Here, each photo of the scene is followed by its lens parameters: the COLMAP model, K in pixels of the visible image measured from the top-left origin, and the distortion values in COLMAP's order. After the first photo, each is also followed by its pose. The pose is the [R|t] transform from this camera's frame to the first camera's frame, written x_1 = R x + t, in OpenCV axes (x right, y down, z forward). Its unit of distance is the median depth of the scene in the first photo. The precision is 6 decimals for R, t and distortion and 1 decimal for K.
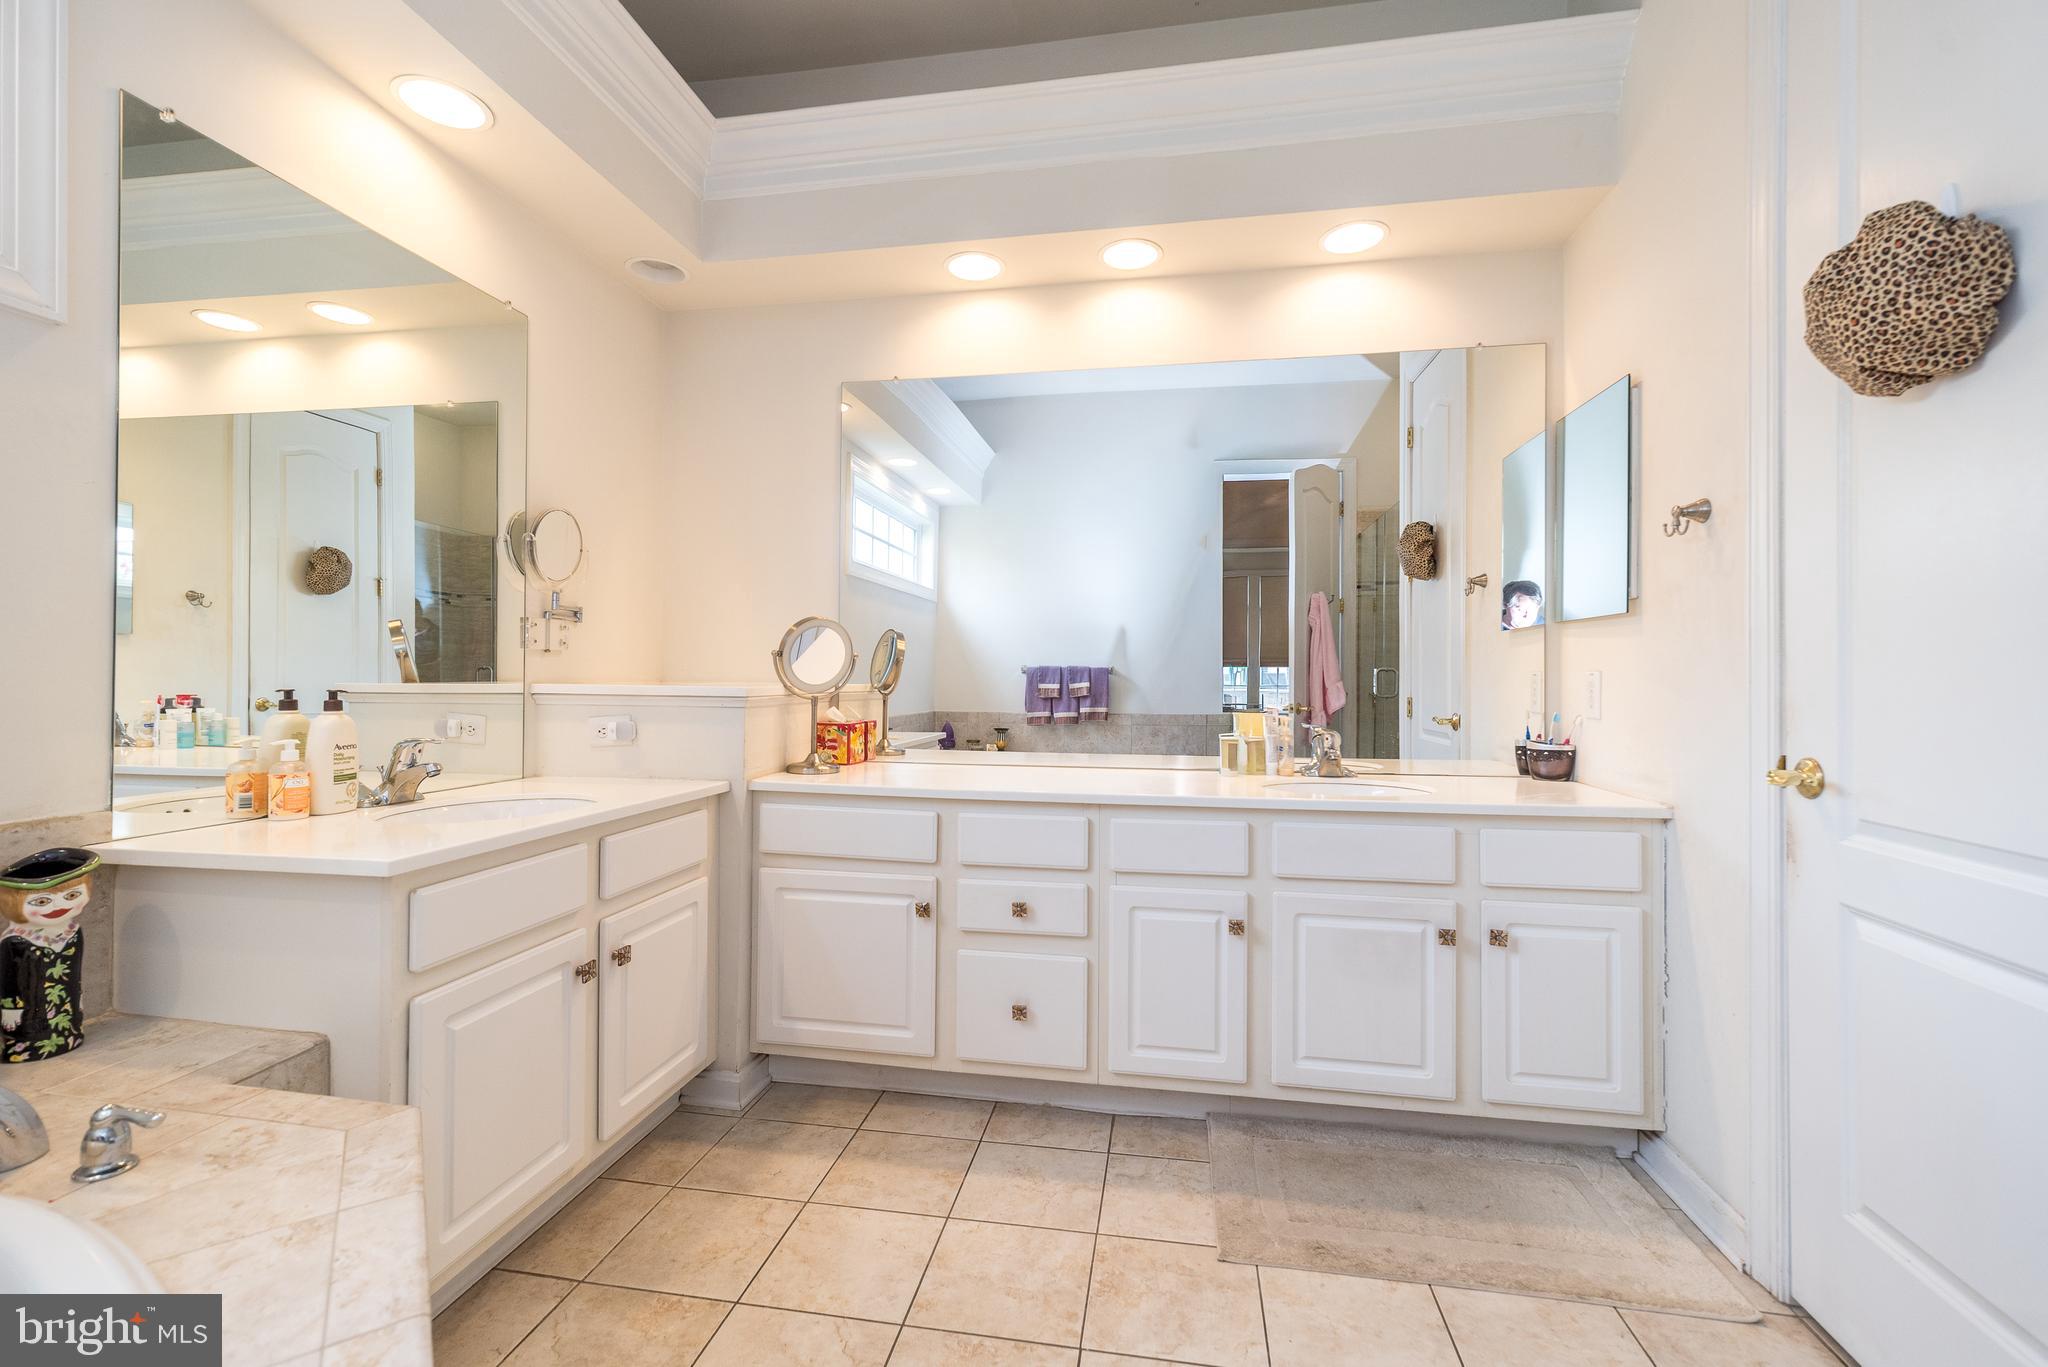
lens RADIAL K [[891.3, 0, 1025.8], [0, 891.3, 677.5], [0, 0, 1]] dist [0.004407, 0.000746]
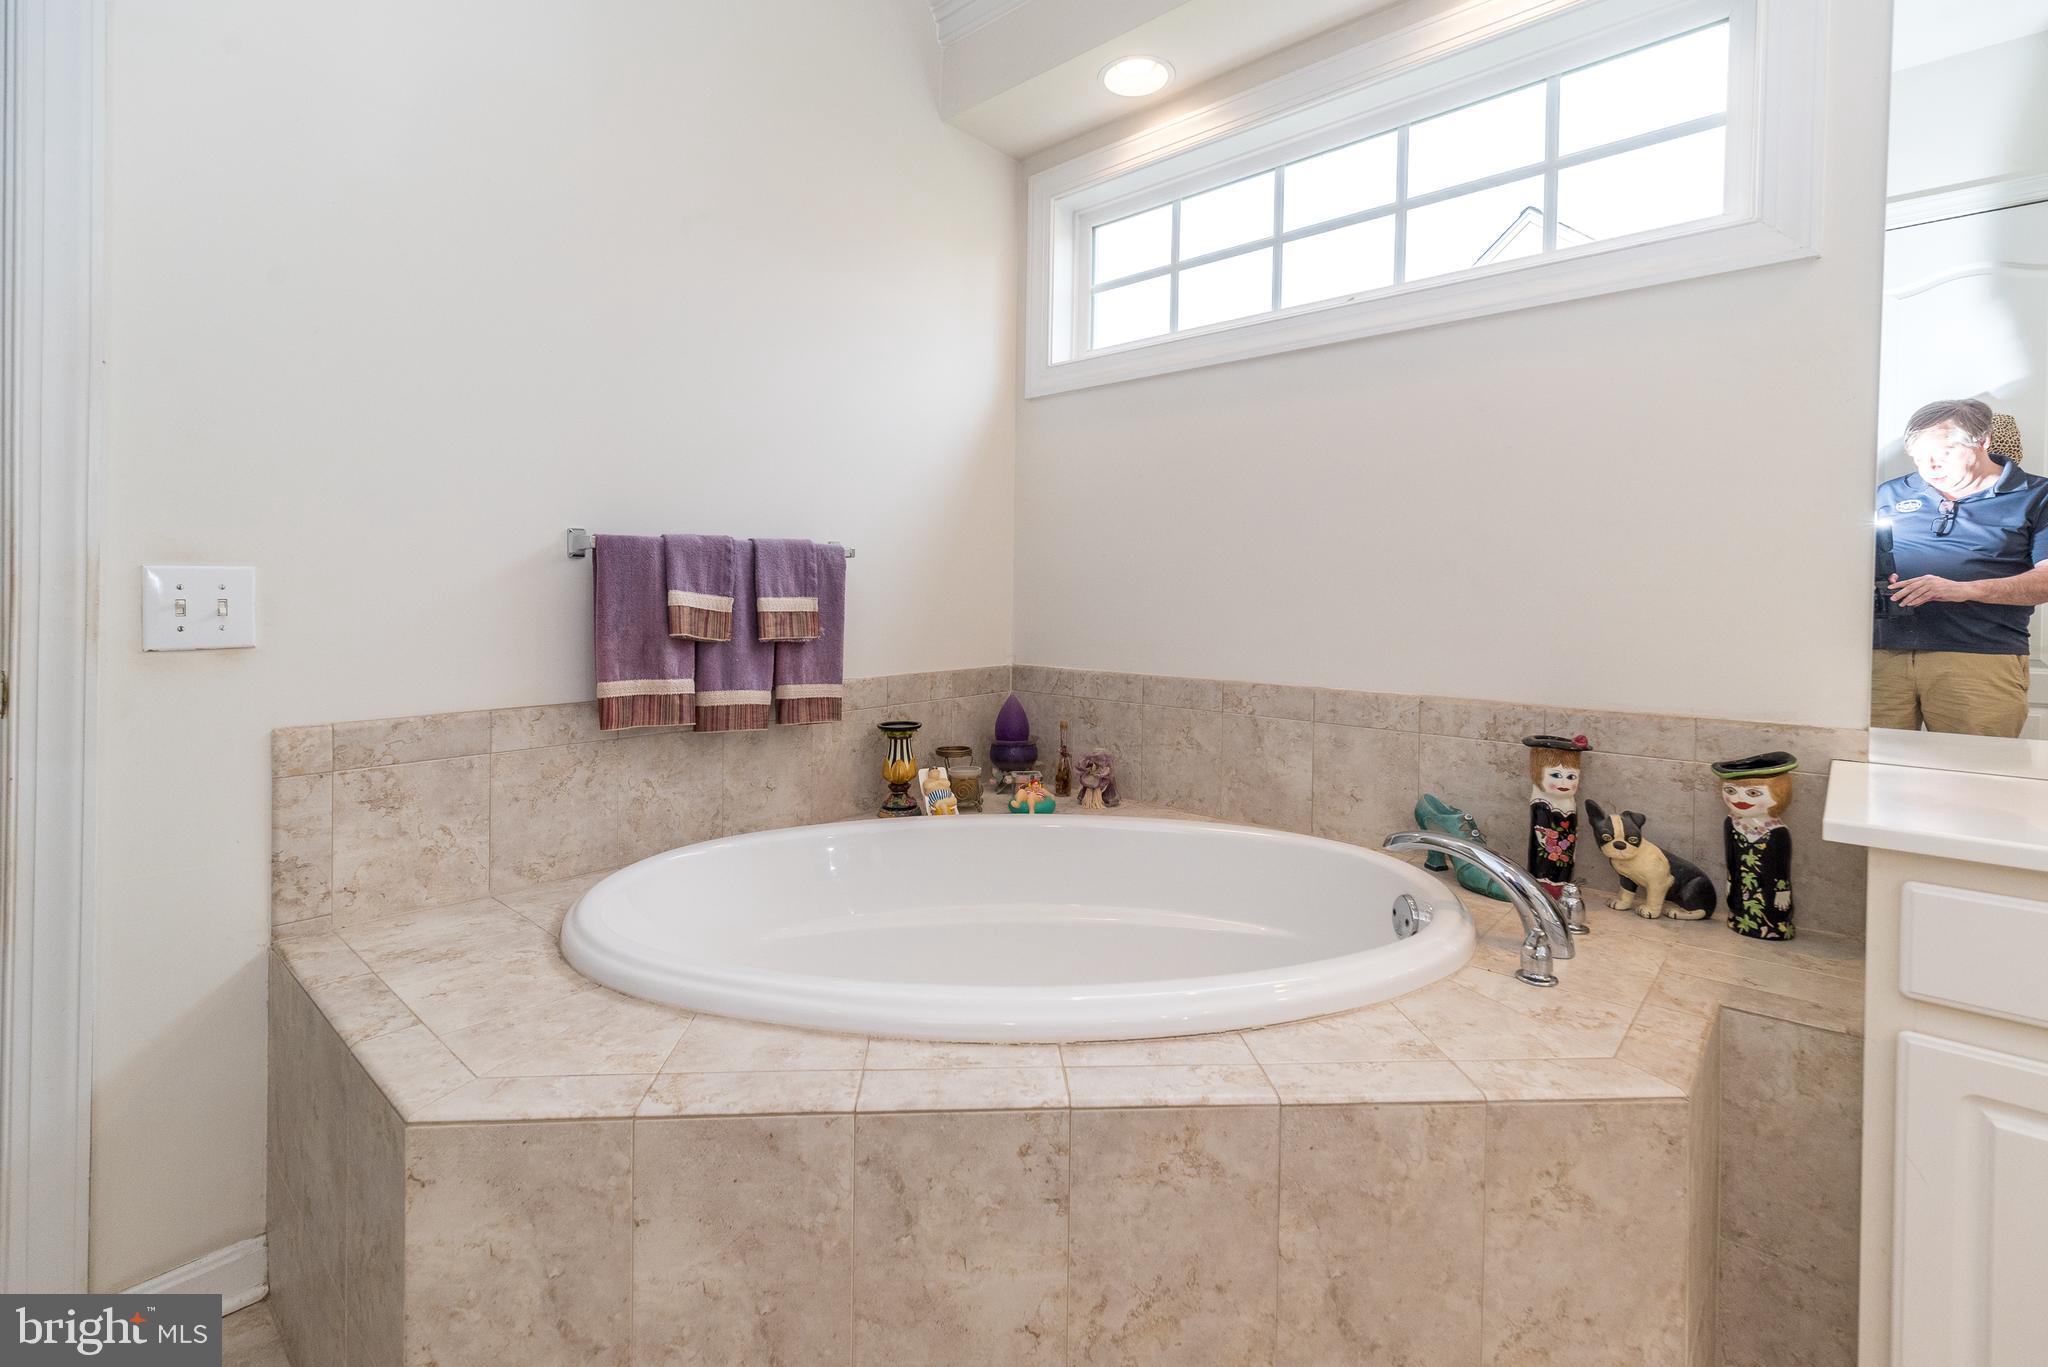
lens RADIAL K [[921.2, 0, 1023.1], [0, 921.2, 603.2], [0, 0, 1]] dist [0.001408, 0.000279]
pose [[-0.536301, -0.008348, -0.843986, 0.351394], [-0.019528, 0.999806, 0.002519, 0.028323], [0.843801, 0.017832, -0.536360, 0.848242]]
